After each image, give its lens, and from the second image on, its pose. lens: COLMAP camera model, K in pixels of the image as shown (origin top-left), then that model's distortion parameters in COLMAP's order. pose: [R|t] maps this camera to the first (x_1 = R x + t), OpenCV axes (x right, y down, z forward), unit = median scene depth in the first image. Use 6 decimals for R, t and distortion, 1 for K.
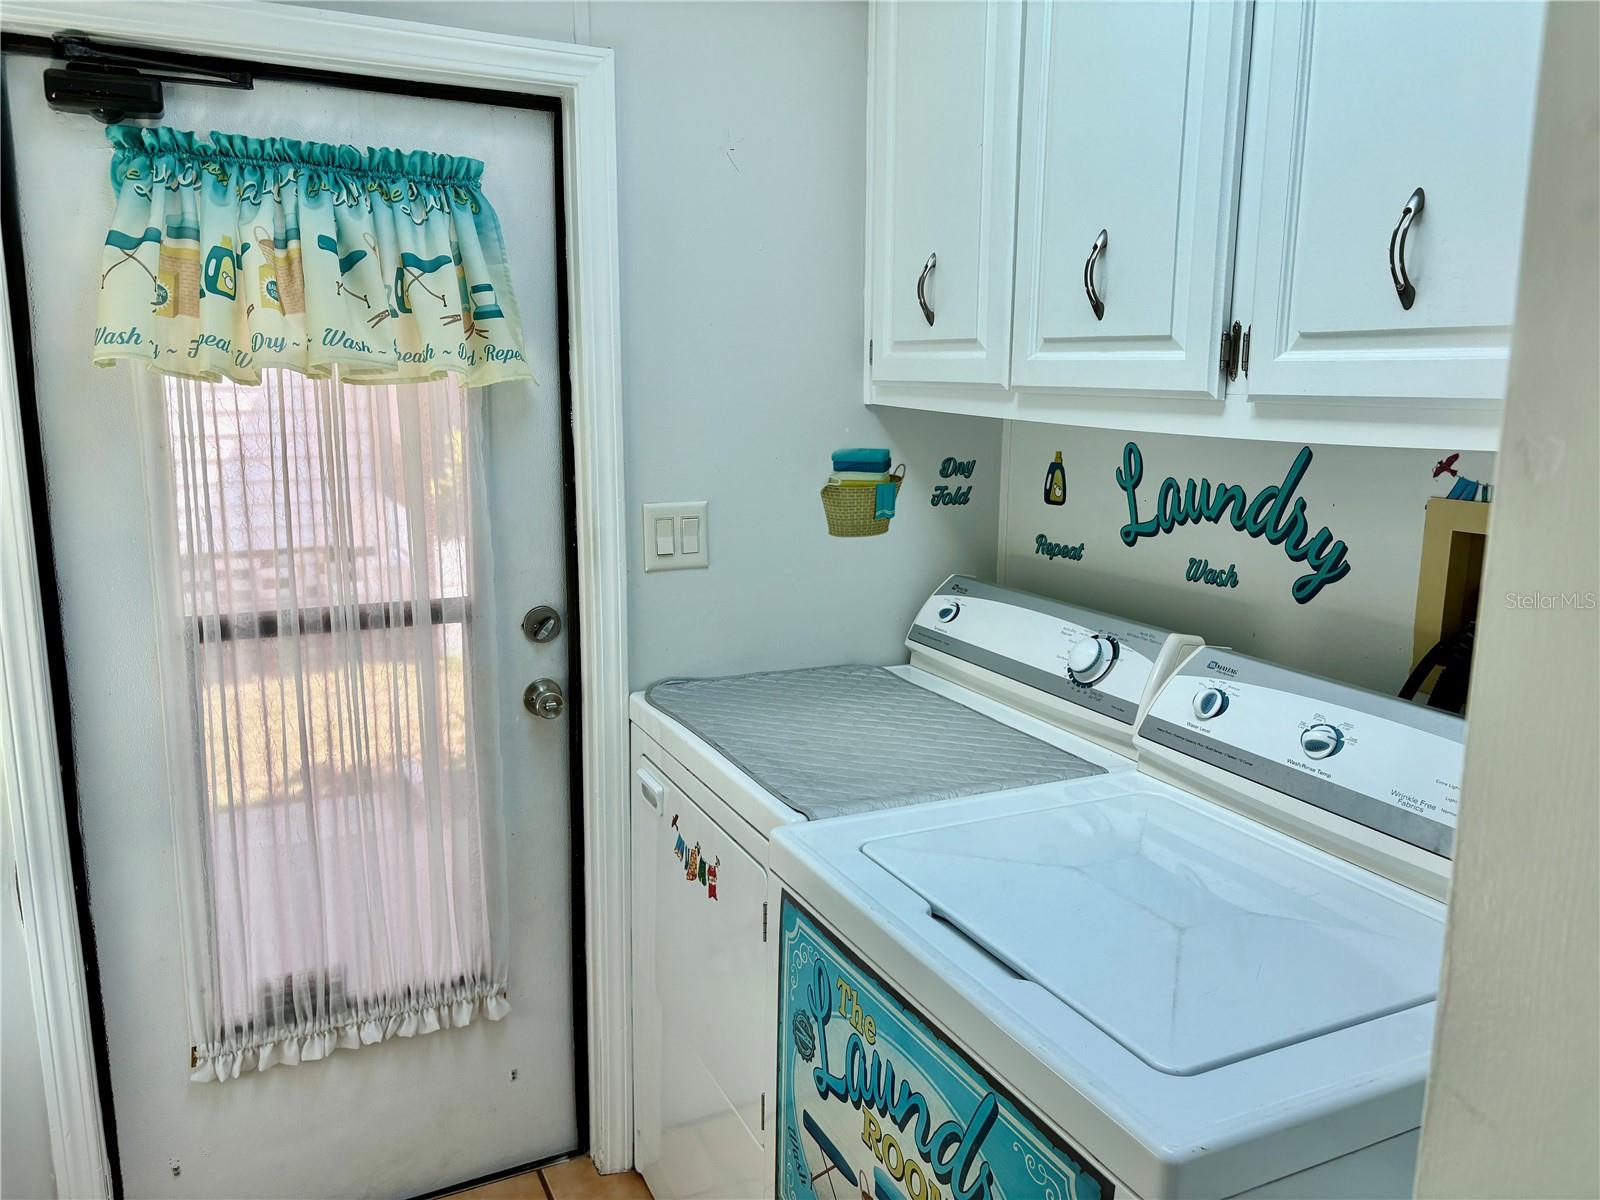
lens RADIAL K [[1219.2, 0, 807.2], [0, 1219.2, 594.9], [0, 0, 1]] dist [0.037244, -0.042599]
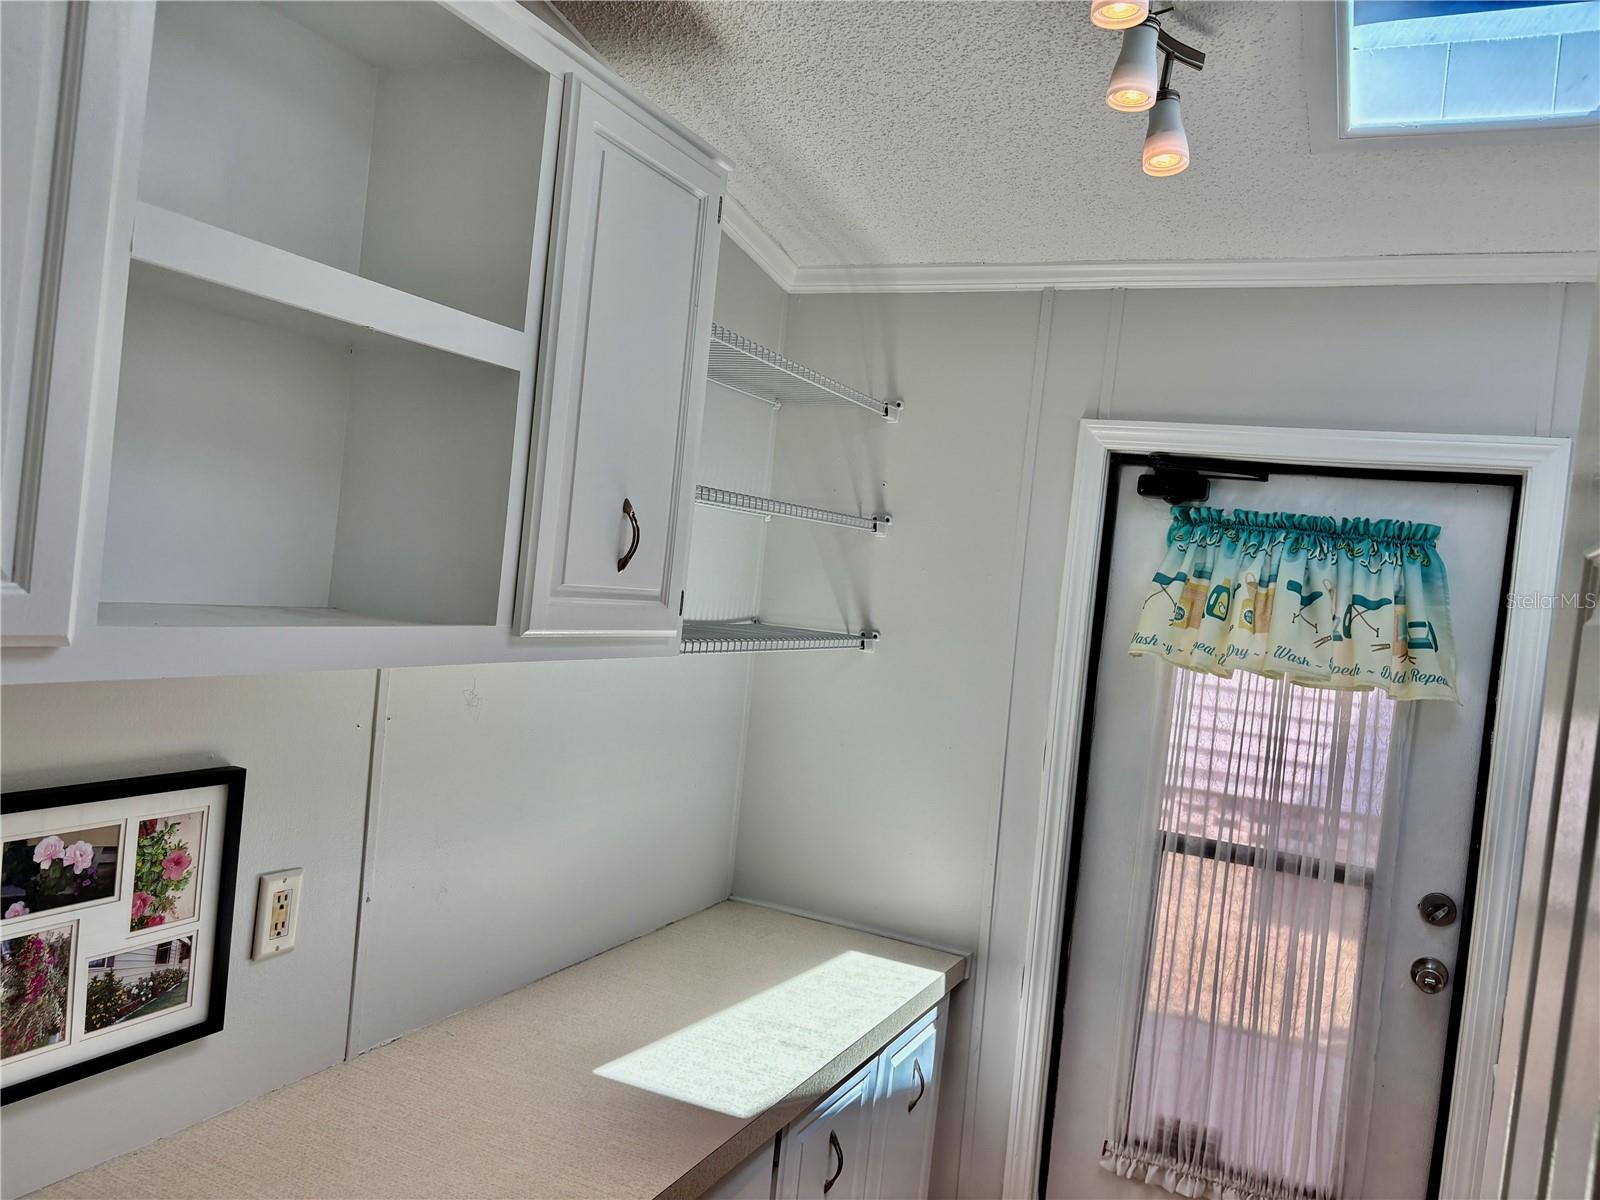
lens RADIAL K [[1219.2, 0, 807.2], [0, 1219.2, 594.9], [0, 0, 1]] dist [0.037244, -0.042599]
pose [[0.610758, 0.069095, -0.788797, 0.355346], [-0.233996, 0.967443, -0.096438, -0.013528], [0.756452, 0.243476, 0.607042, -0.249344]]
